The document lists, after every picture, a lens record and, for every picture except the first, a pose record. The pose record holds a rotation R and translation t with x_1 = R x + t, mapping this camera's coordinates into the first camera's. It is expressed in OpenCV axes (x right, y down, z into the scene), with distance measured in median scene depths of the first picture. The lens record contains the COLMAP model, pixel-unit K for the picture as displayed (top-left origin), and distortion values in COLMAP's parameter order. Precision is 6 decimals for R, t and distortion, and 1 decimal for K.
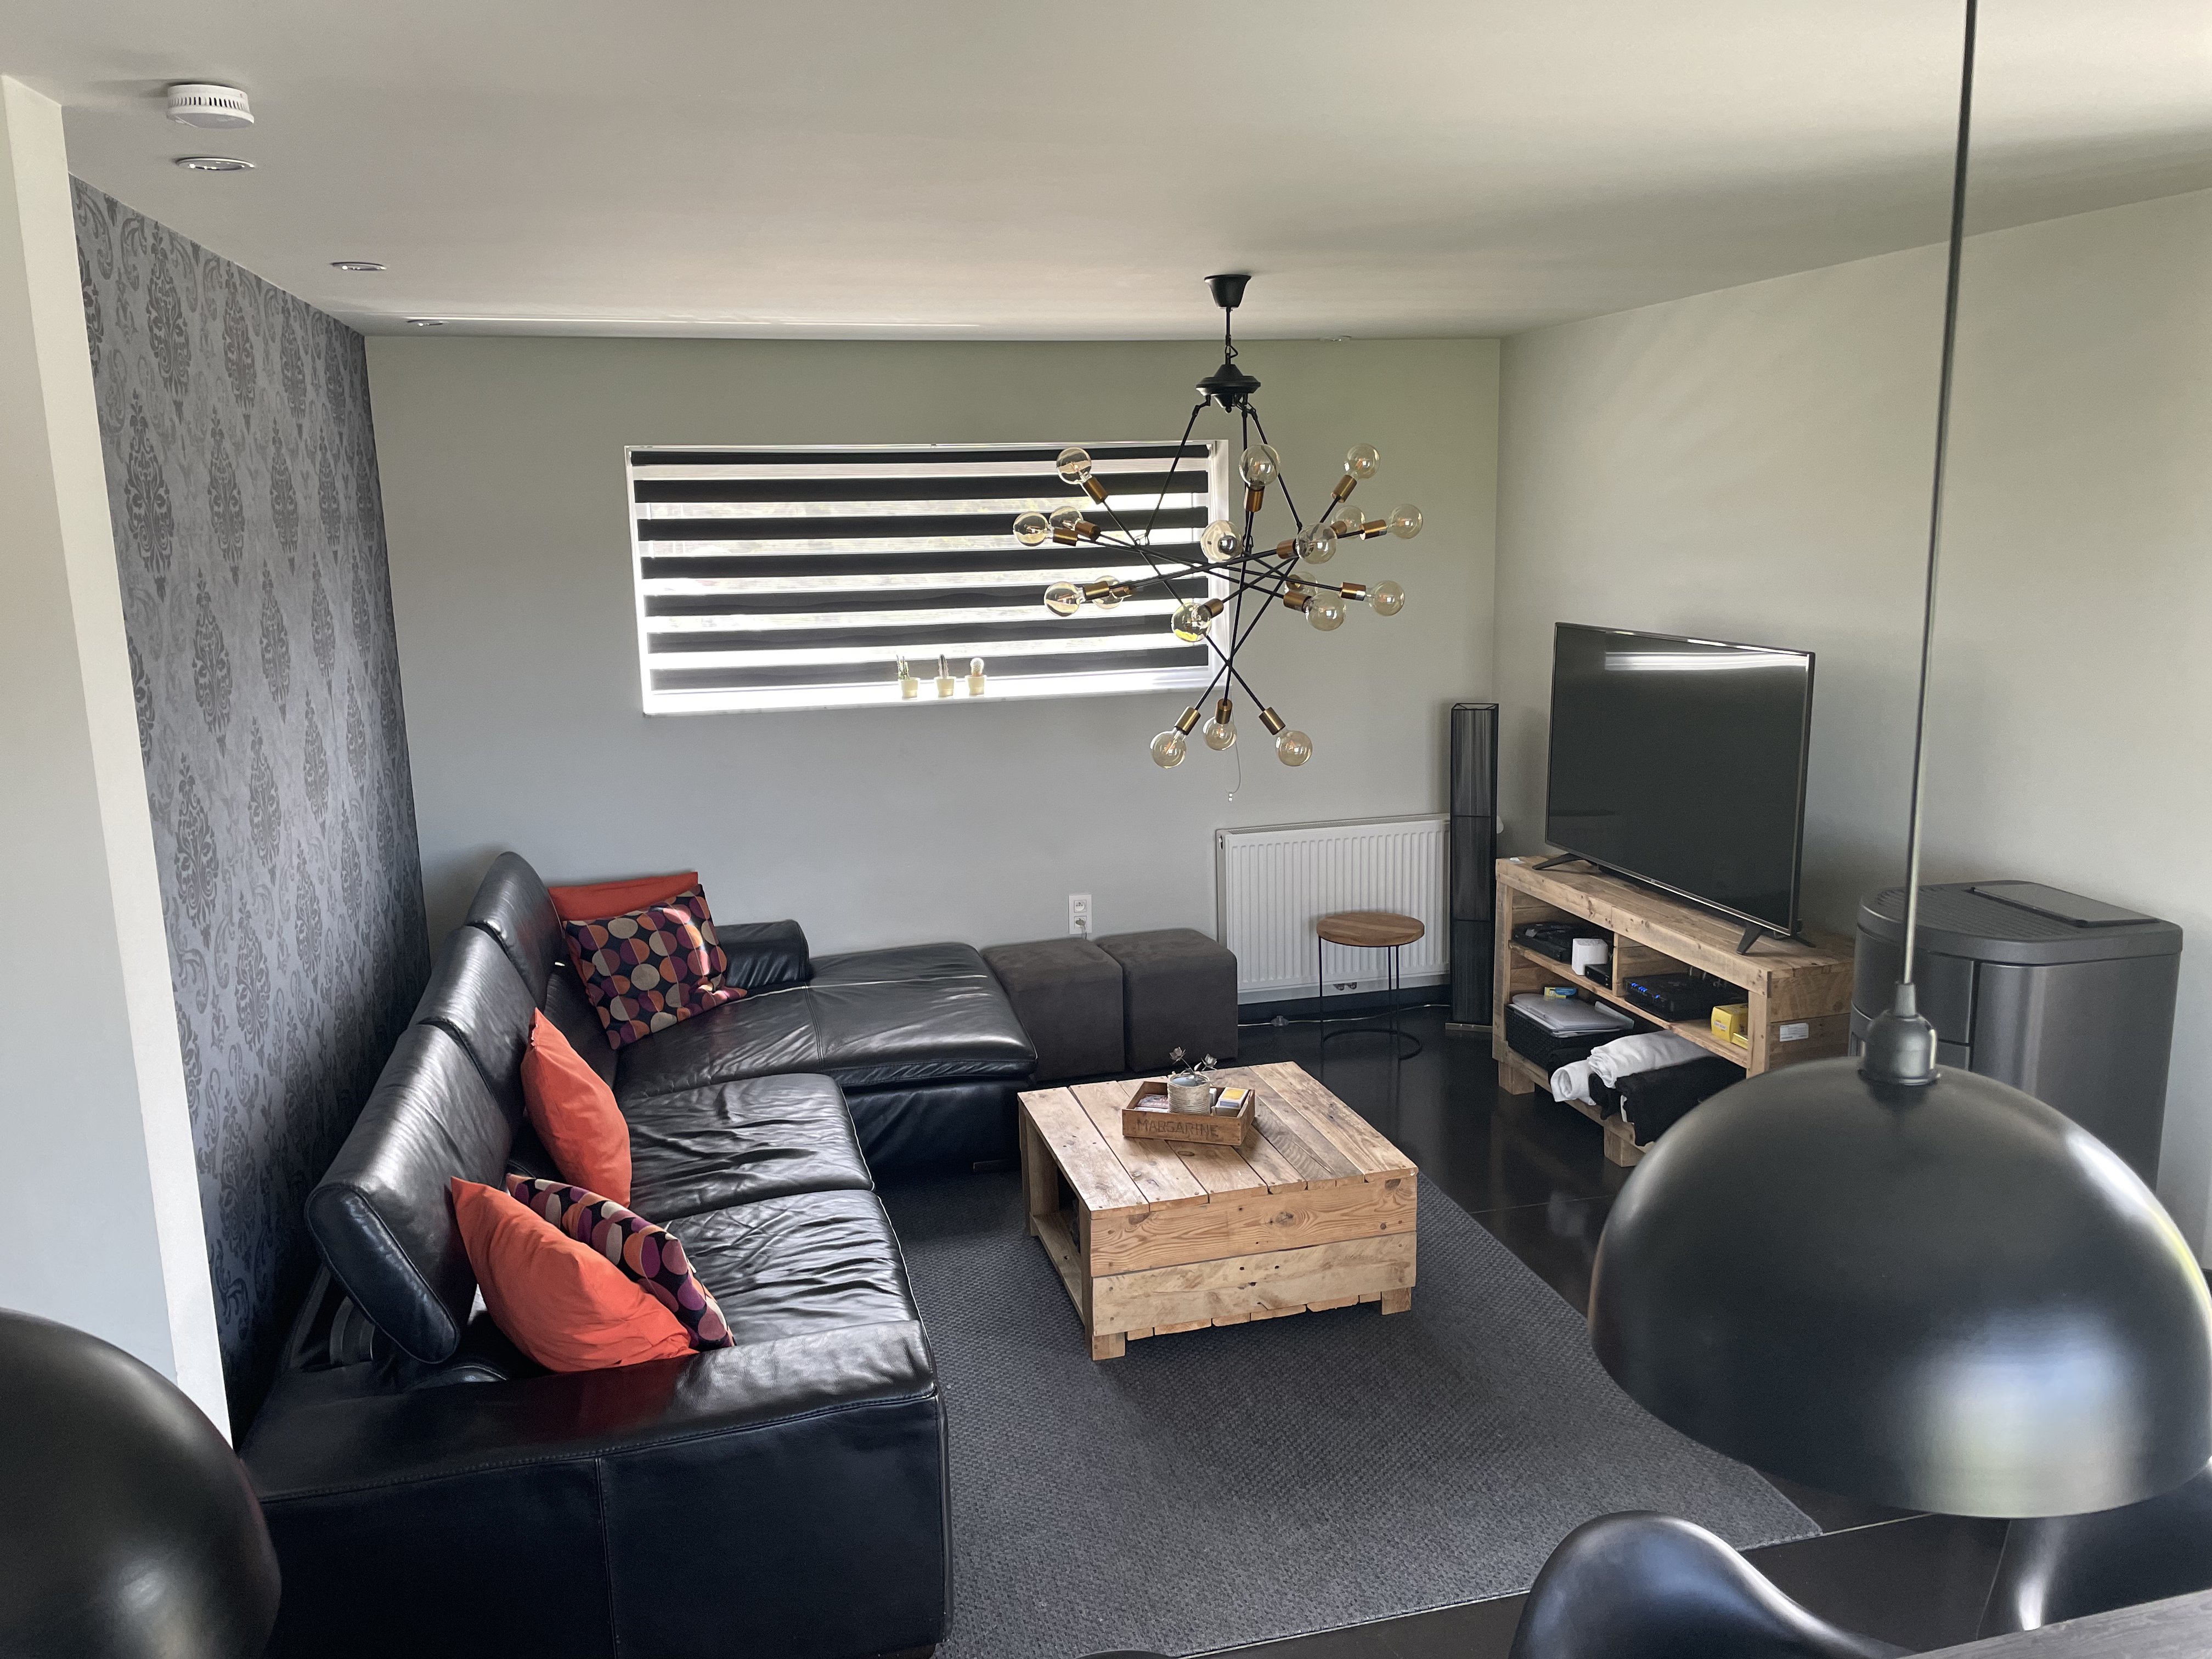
lens RADIAL K [[1629.9, 0, 1103.8], [0, 1629.9, 801.5], [0, 0, 1]] dist [0.073729, -0.000188]
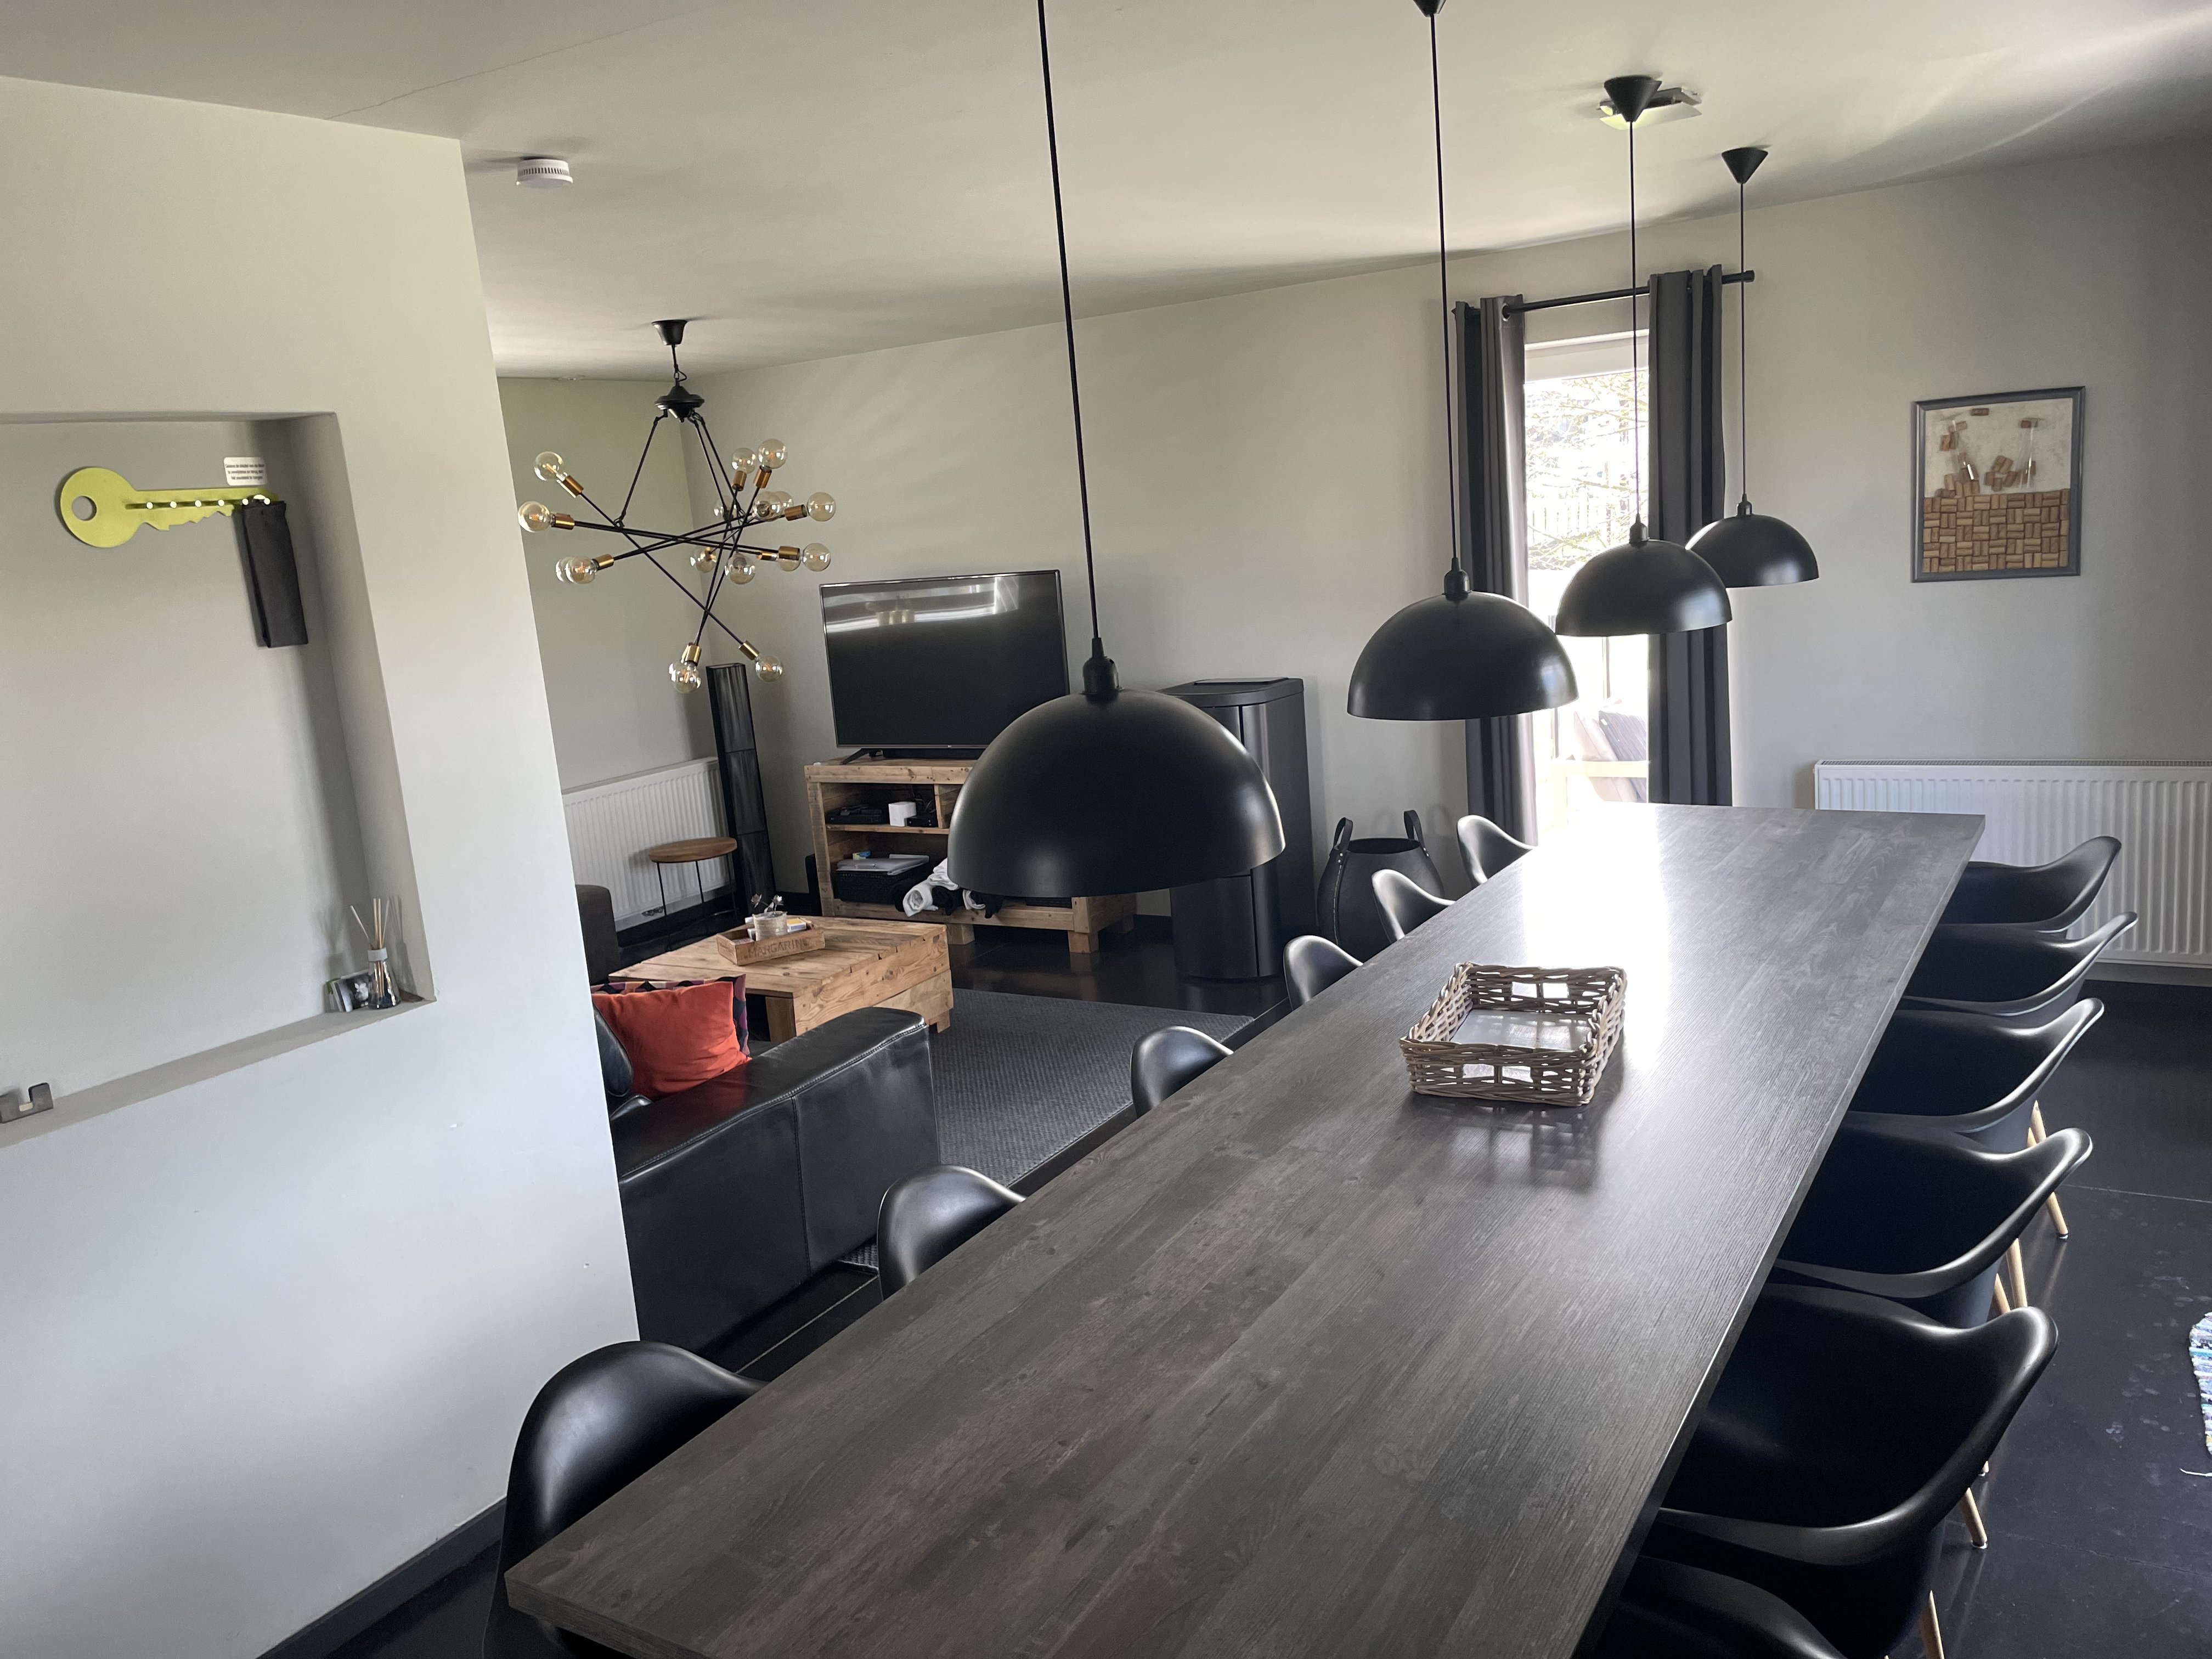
lens RADIAL K [[1664.2, 0, 1106.0], [0, 1664.2, 829.5], [0, 0, 1]] dist [-0.001432, -0.001294]
pose [[0.709858, -0.168187, 0.683970, -0.658575], [0.187113, 0.981209, 0.047082, 0.086729], [-0.679037, 0.094558, 0.727989, -0.182477]]
